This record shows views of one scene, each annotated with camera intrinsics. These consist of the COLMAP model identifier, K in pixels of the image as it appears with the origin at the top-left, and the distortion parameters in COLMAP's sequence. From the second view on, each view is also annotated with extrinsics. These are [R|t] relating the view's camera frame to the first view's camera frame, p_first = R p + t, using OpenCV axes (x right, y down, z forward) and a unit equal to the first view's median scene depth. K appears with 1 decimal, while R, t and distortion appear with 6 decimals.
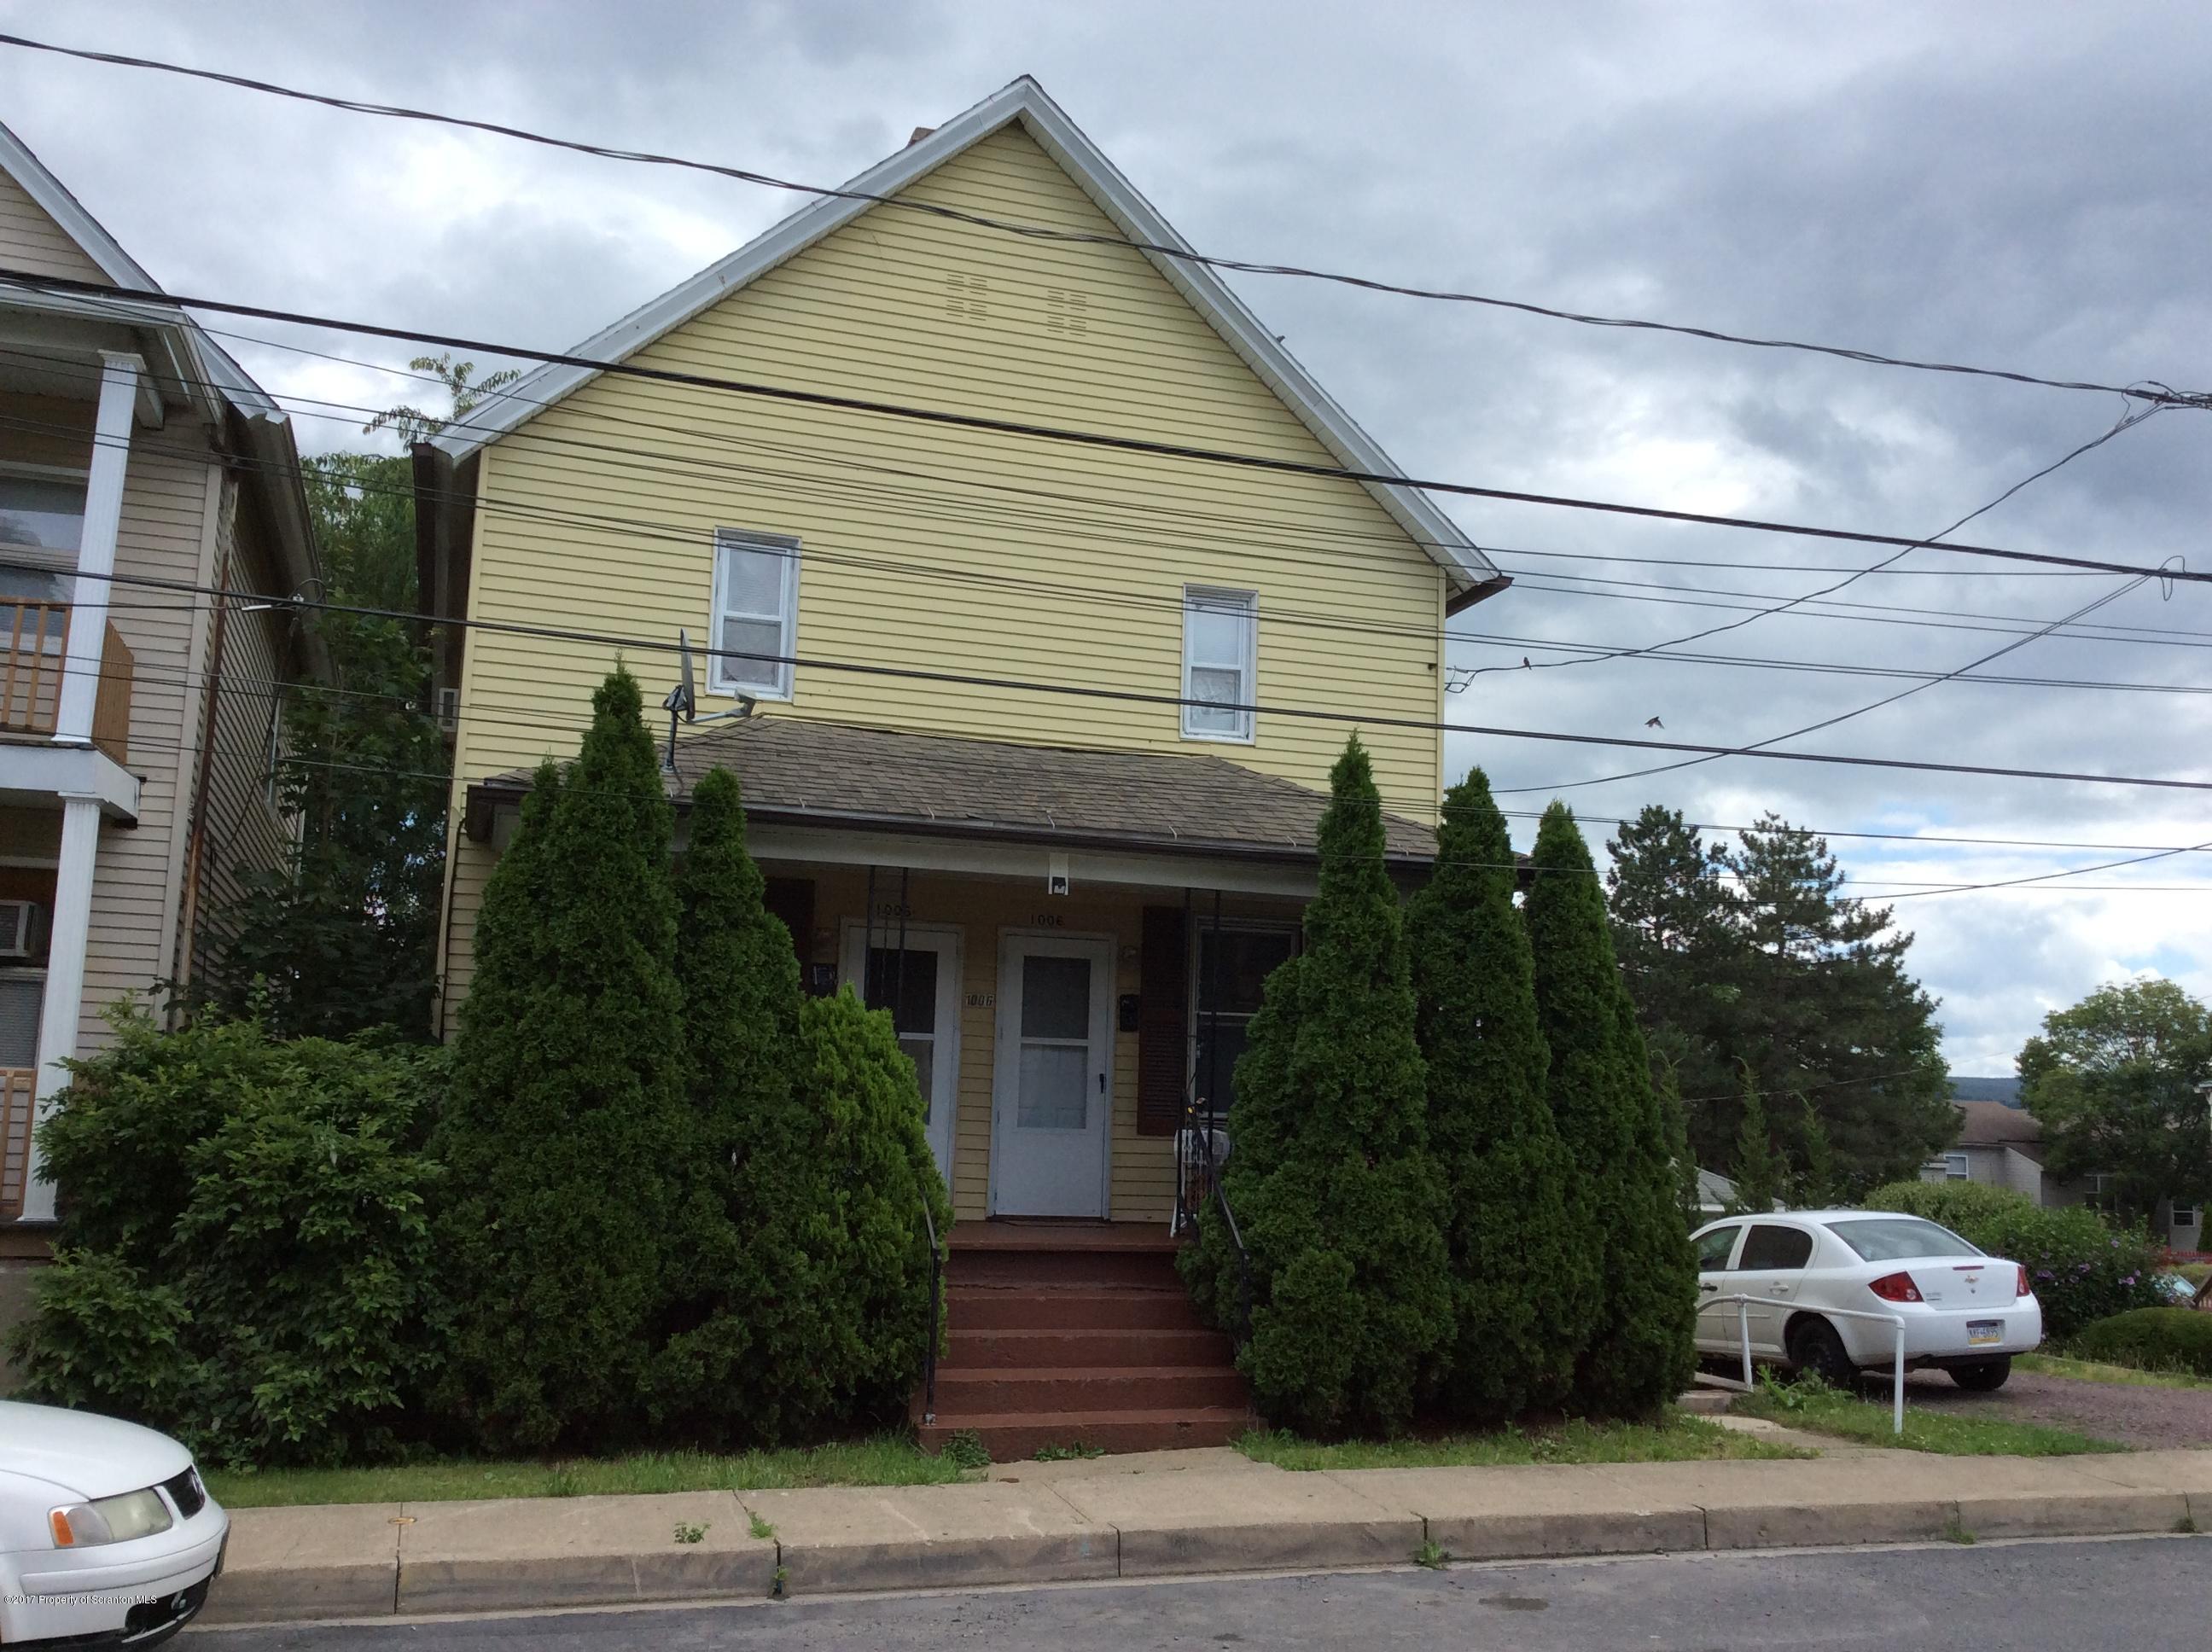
lens RADIAL K [[2000.6, 0, 1158.4], [0, 2000.6, 850.2], [0, 0, 1]] dist [0.103495, -0.200841]
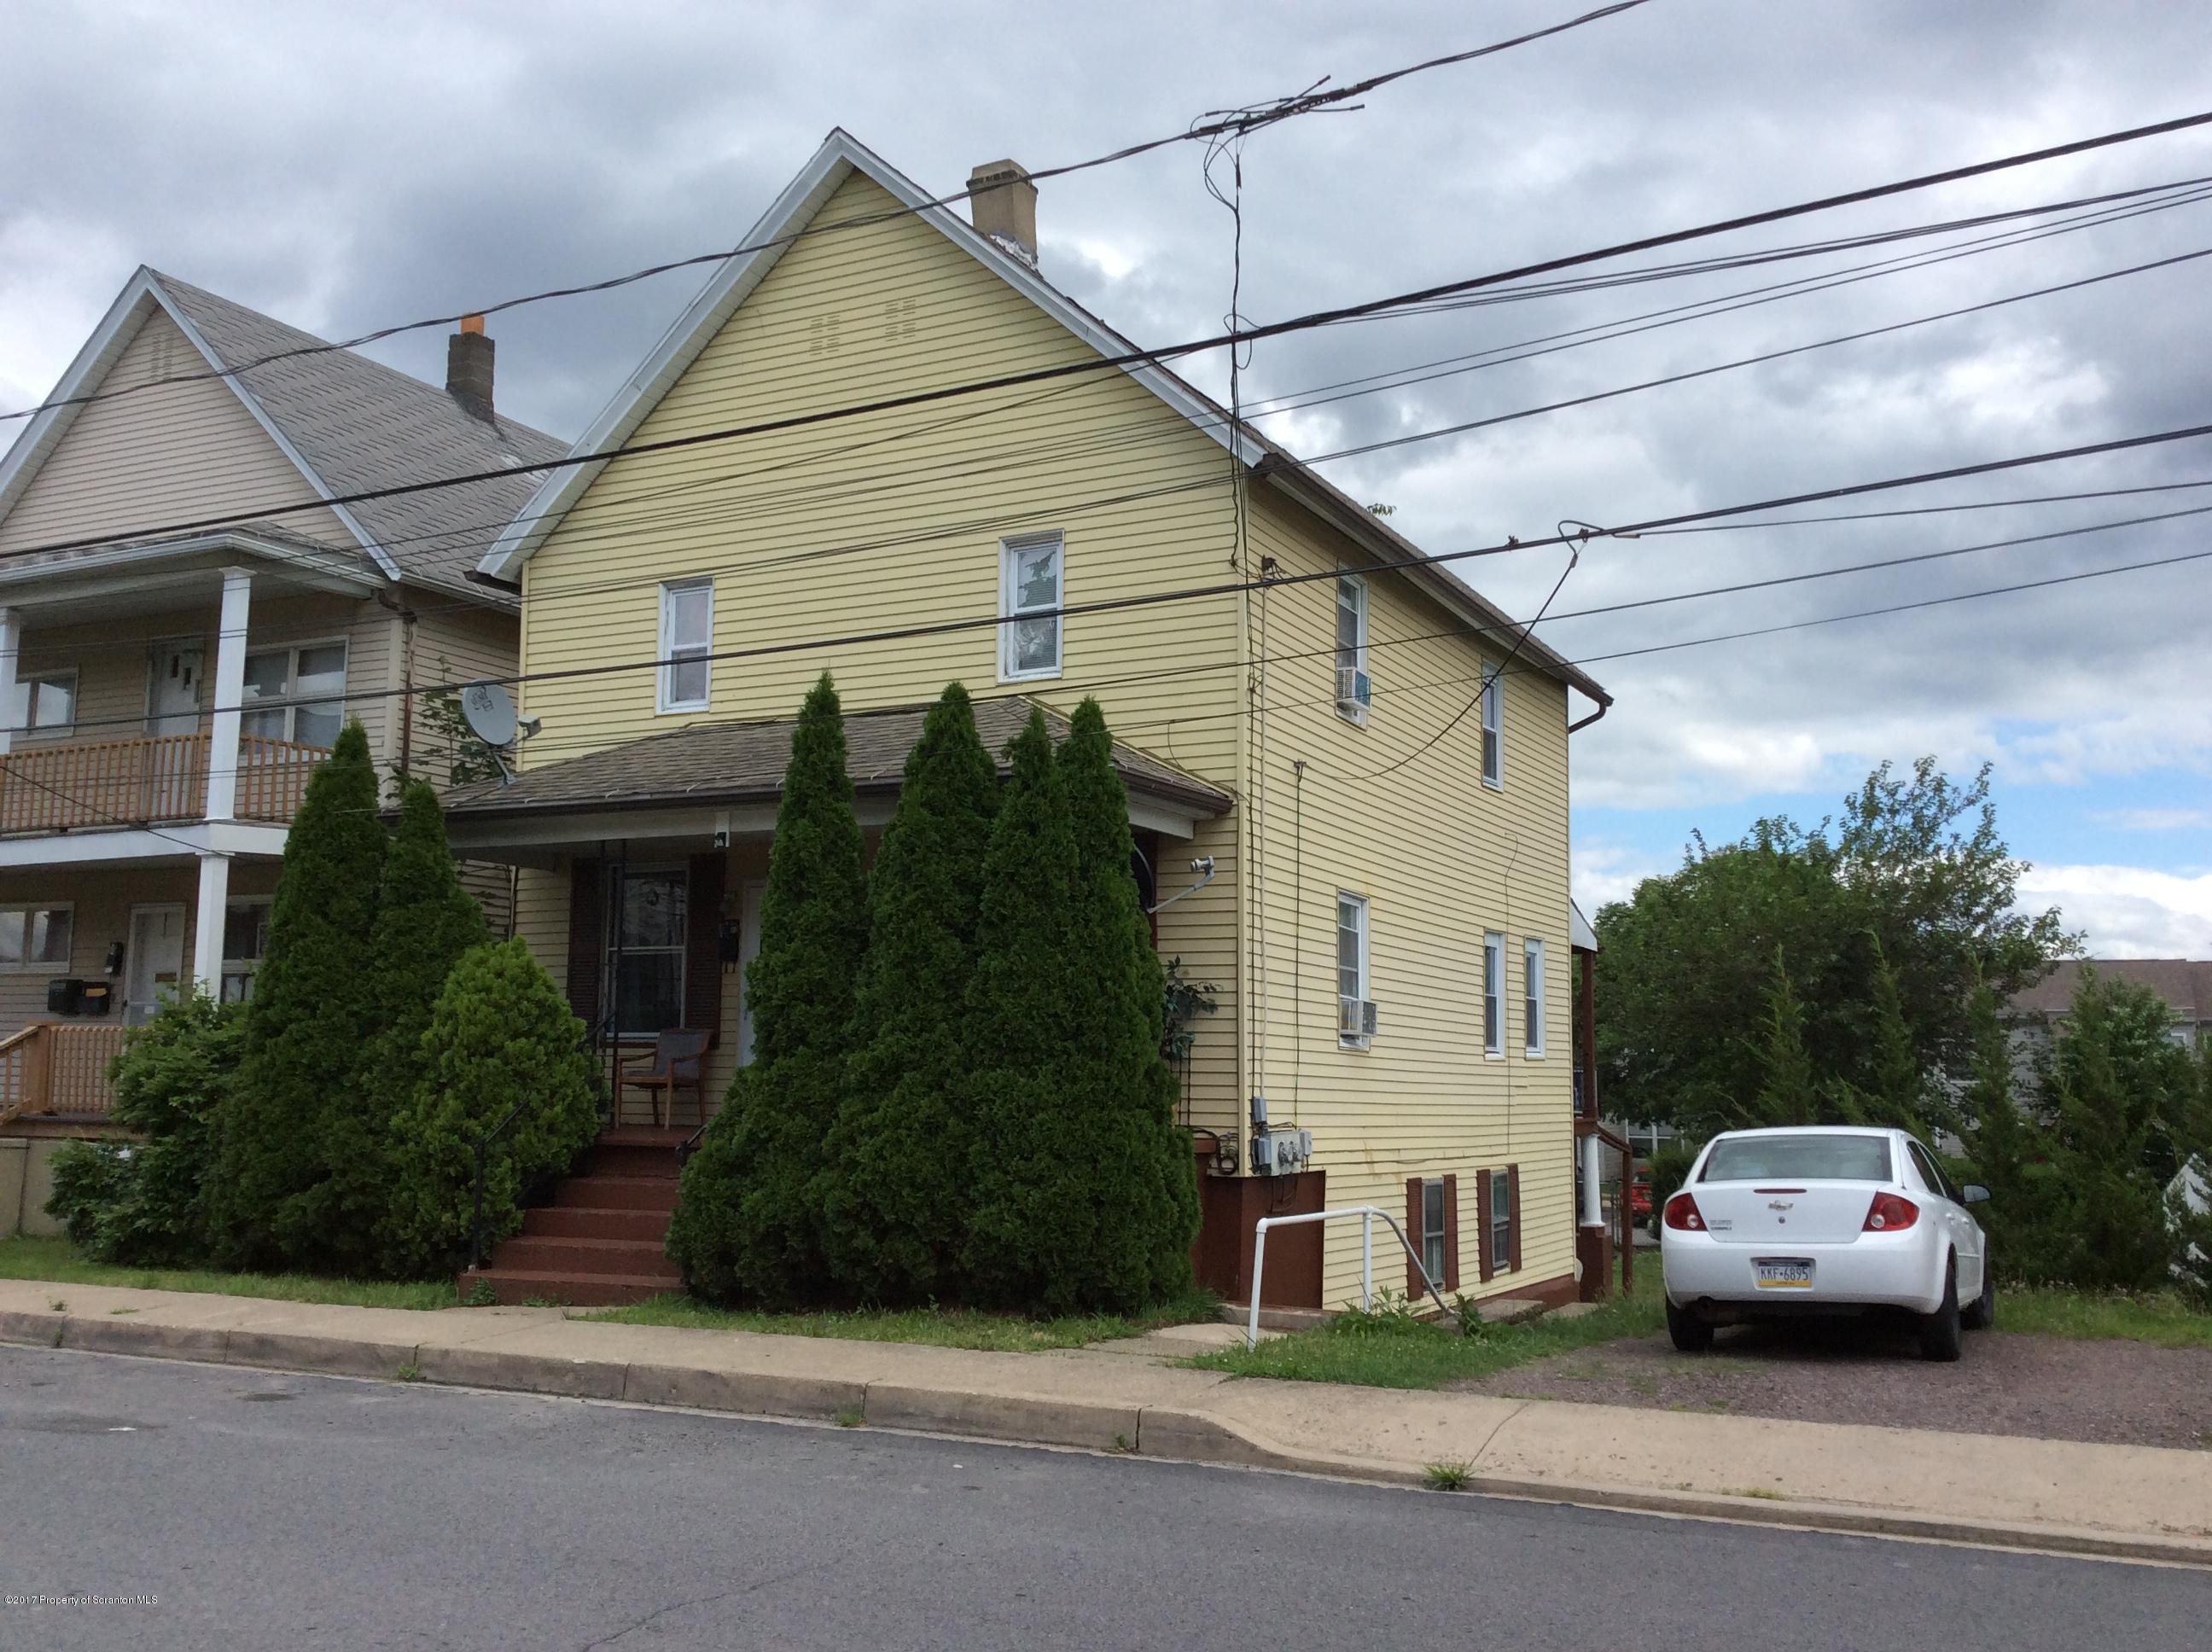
lens RADIAL K [[2015.3, 0, 1111.4], [0, 2015.3, 856.8], [0, 0, 1]] dist [0.117264, -0.232243]
pose [[0.694522, -0.099579, -0.712547, 1.151687], [0.109489, 0.993469, -0.032118, 0.109587], [0.711092, -0.055709, 0.700888, 0.399268]]
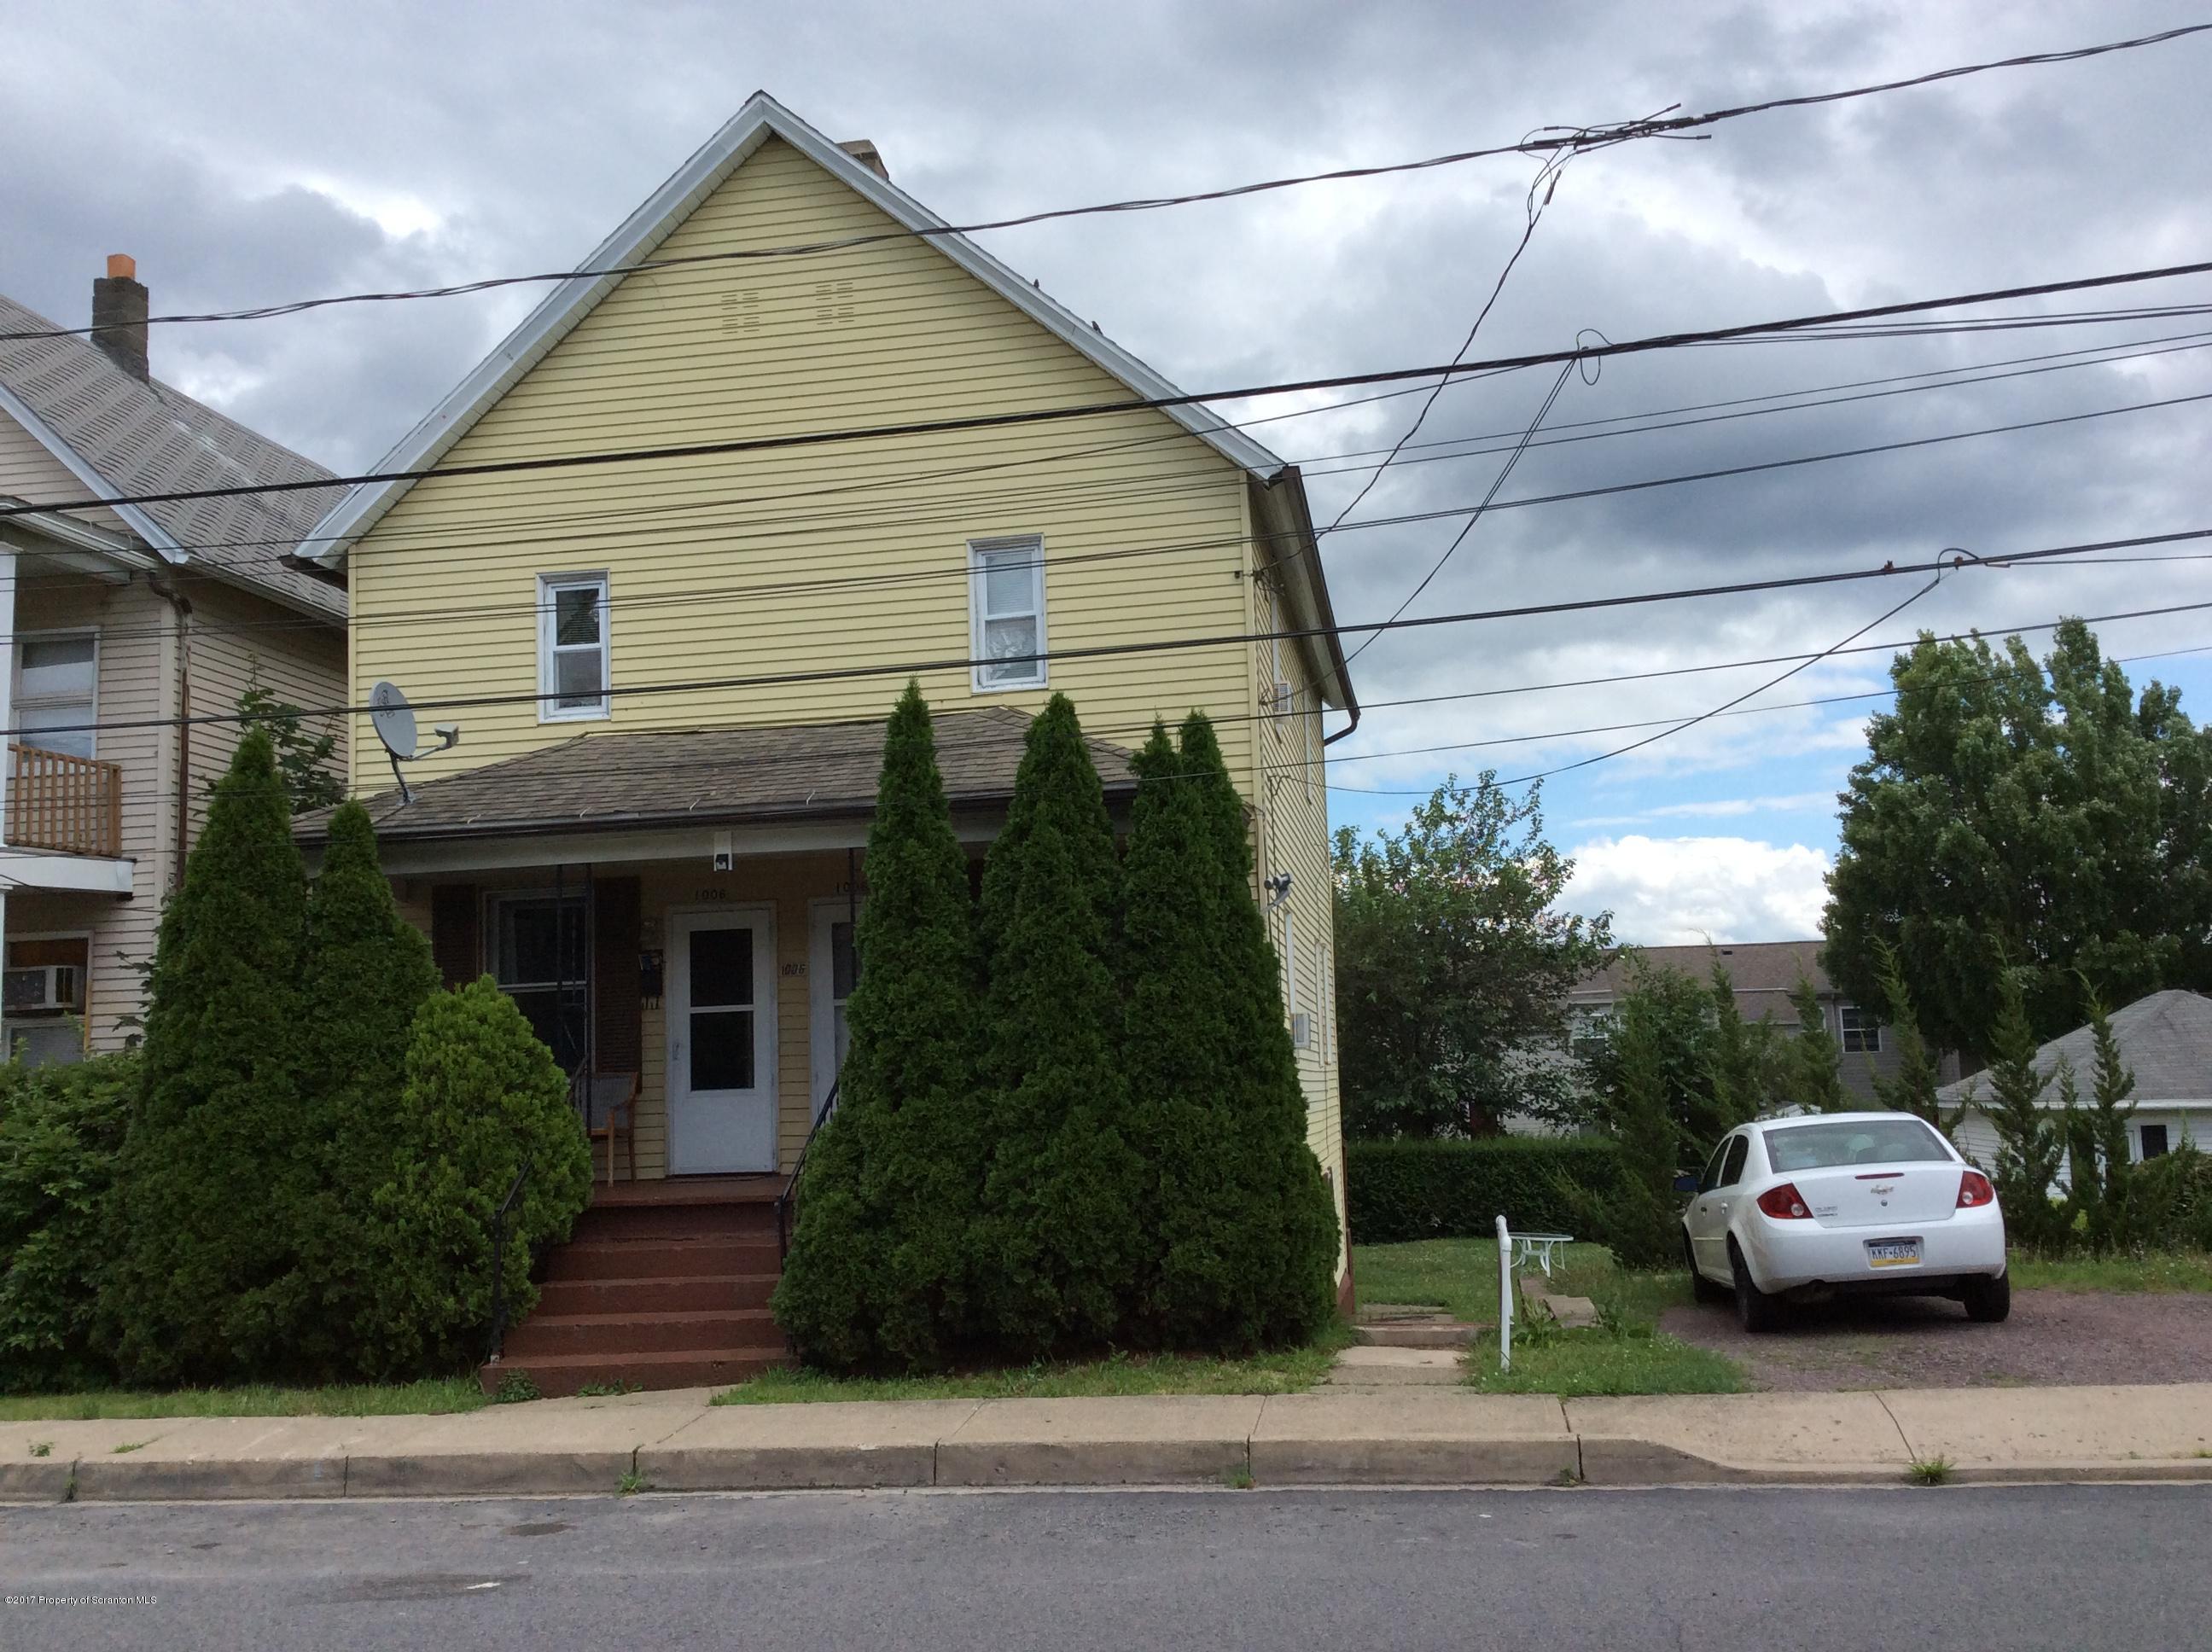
lens RADIAL K [[2020.7, 0, 1129.6], [0, 2020.7, 850.1], [0, 0, 1]] dist [0.105120, -0.203543]
pose [[0.881628, -0.115203, -0.457668, 0.768433], [0.128579, 0.991697, -0.001940, 0.049671], [0.454091, -0.057136, 0.889121, 0.167632]]
